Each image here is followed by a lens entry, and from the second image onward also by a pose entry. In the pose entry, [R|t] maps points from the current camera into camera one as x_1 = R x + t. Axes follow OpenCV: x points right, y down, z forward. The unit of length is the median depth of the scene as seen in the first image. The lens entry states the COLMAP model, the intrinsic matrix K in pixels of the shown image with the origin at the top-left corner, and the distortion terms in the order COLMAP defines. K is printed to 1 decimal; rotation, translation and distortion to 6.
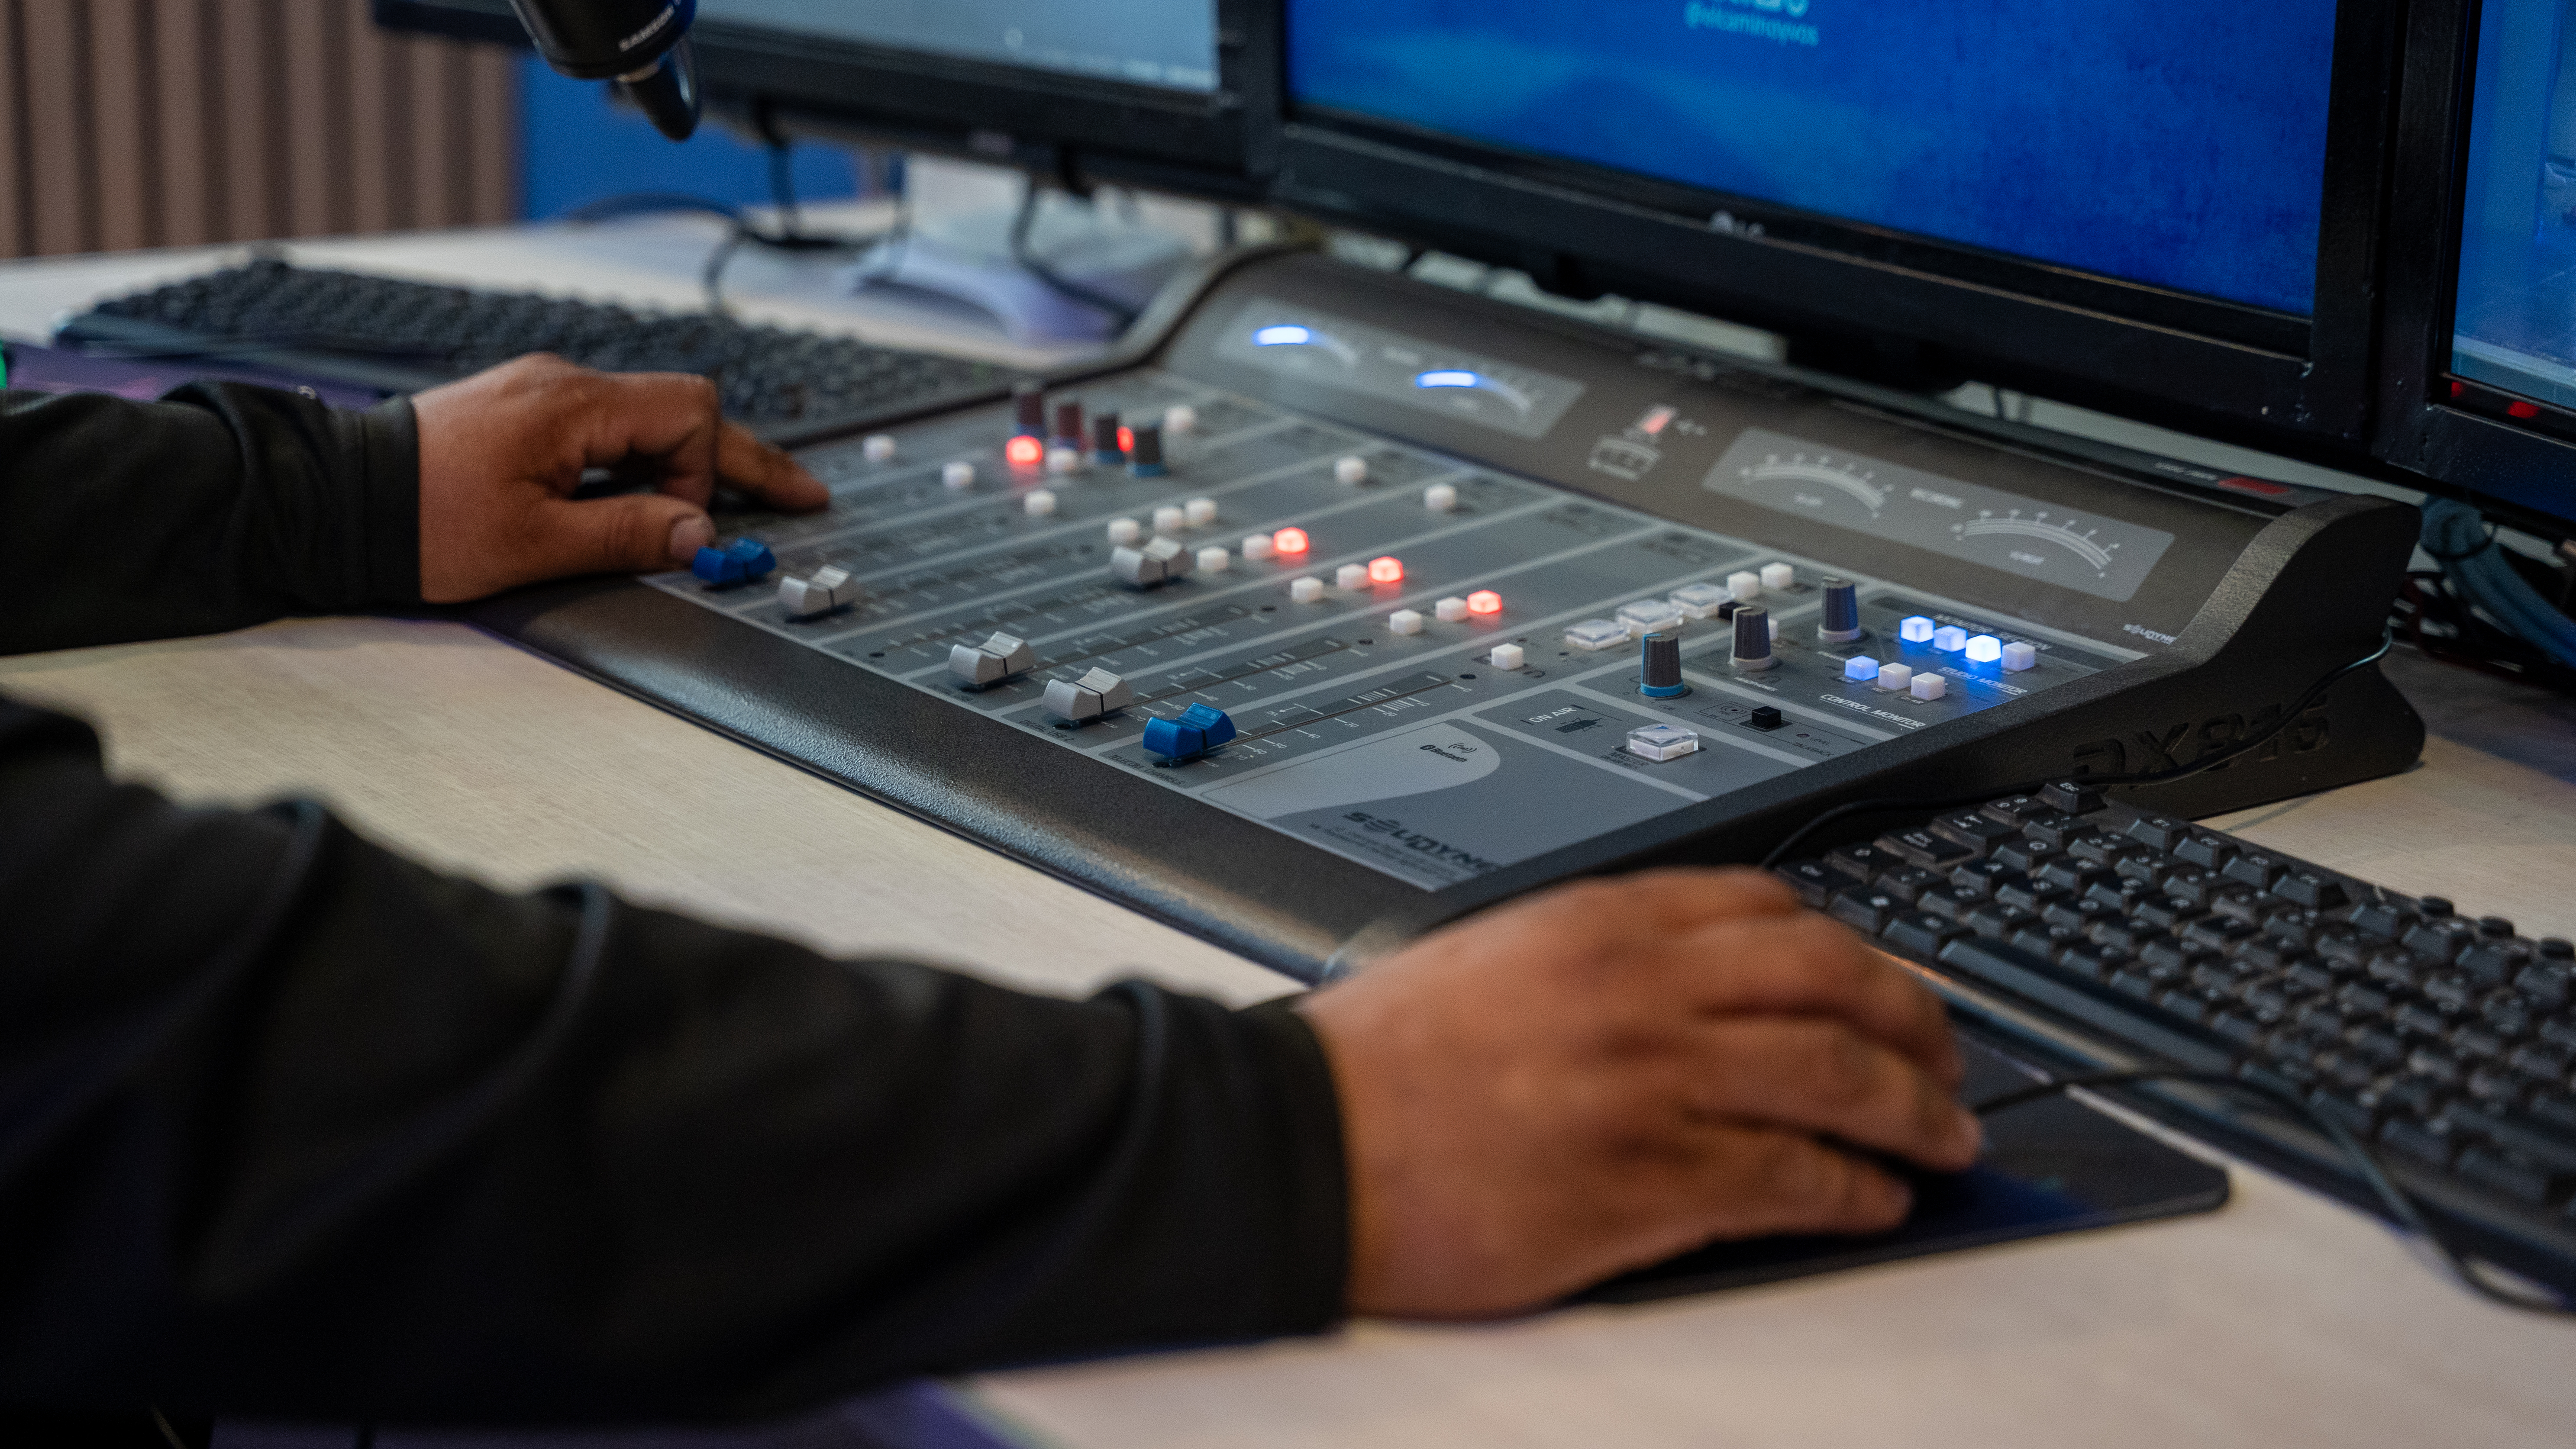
lens RADIAL K [[4693.0, 0, 1282.8], [0, 4693.0, 729.8], [0, 0, 1]] dist [0.026118, 0.000000]
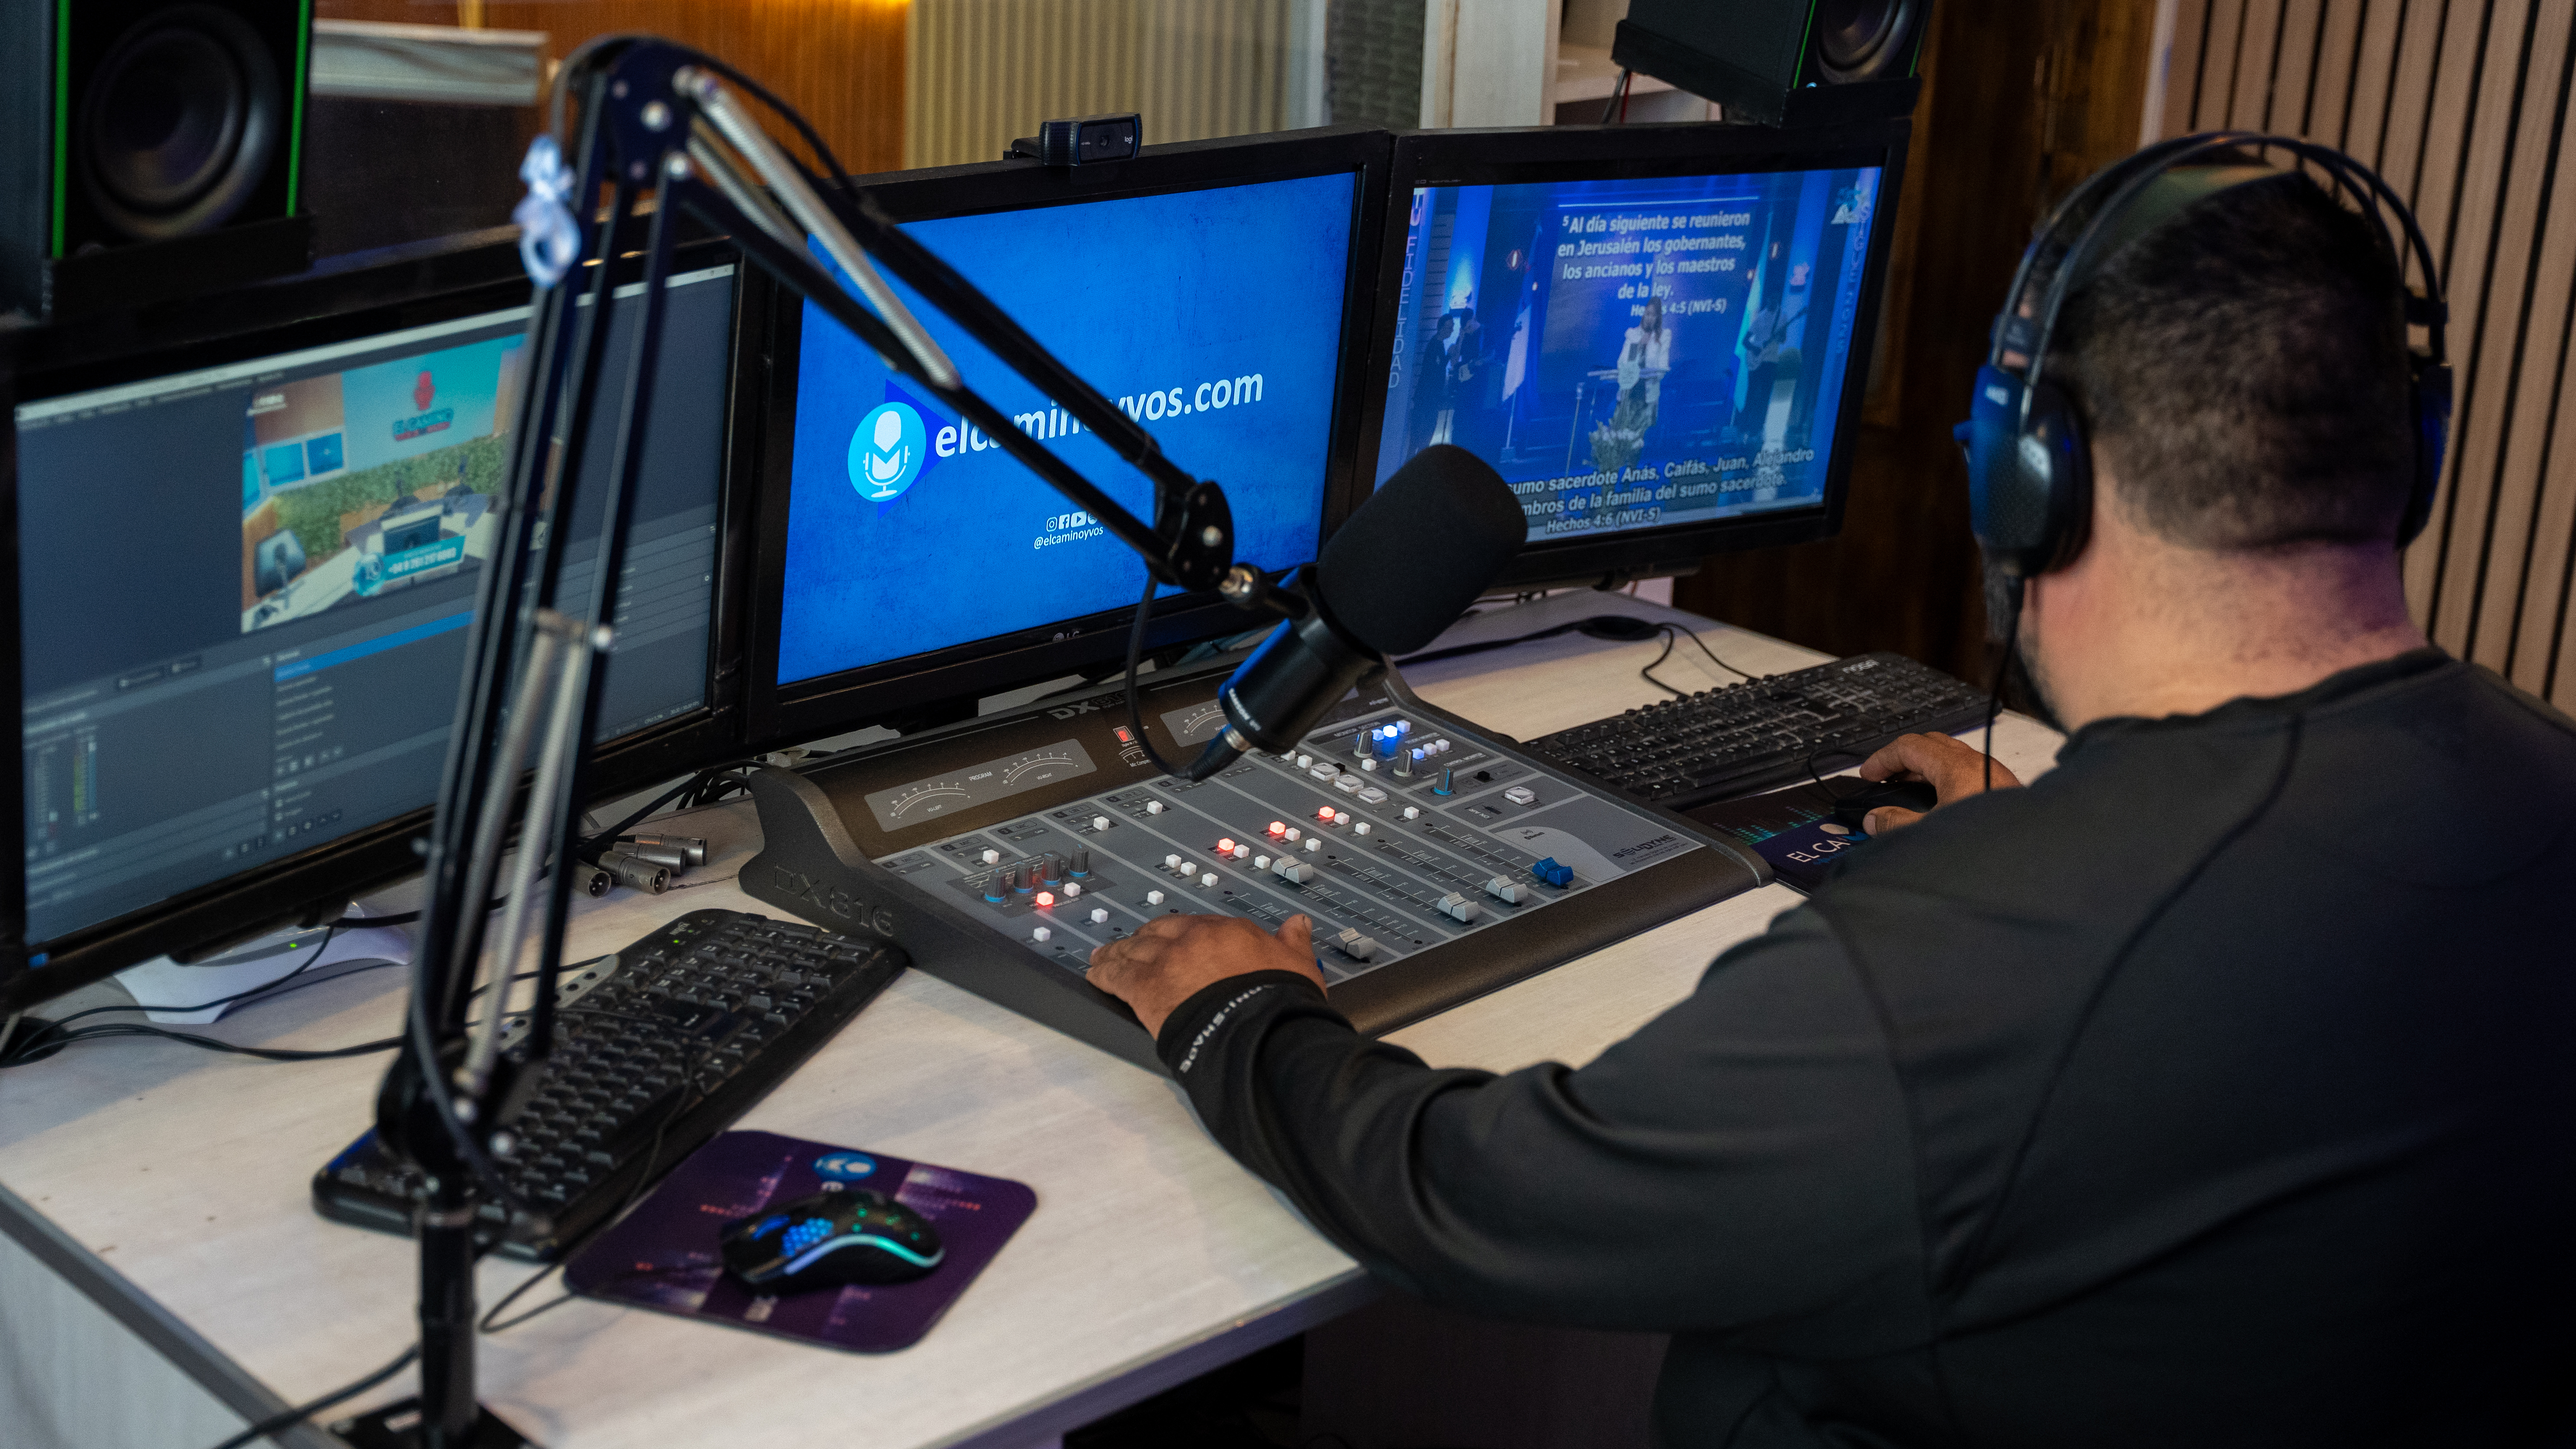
lens RADIAL K [[3500.7, 0, 1286.1], [0, 3500.7, 724.4], [0, 0, 1]] dist [0.014951, 0.000000]
pose [[-0.152513, -0.349589, 0.924406, -1.406583], [0.199671, 0.905161, 0.375254, -0.662138], [-0.967921, 0.241808, -0.068246, 1.116110]]
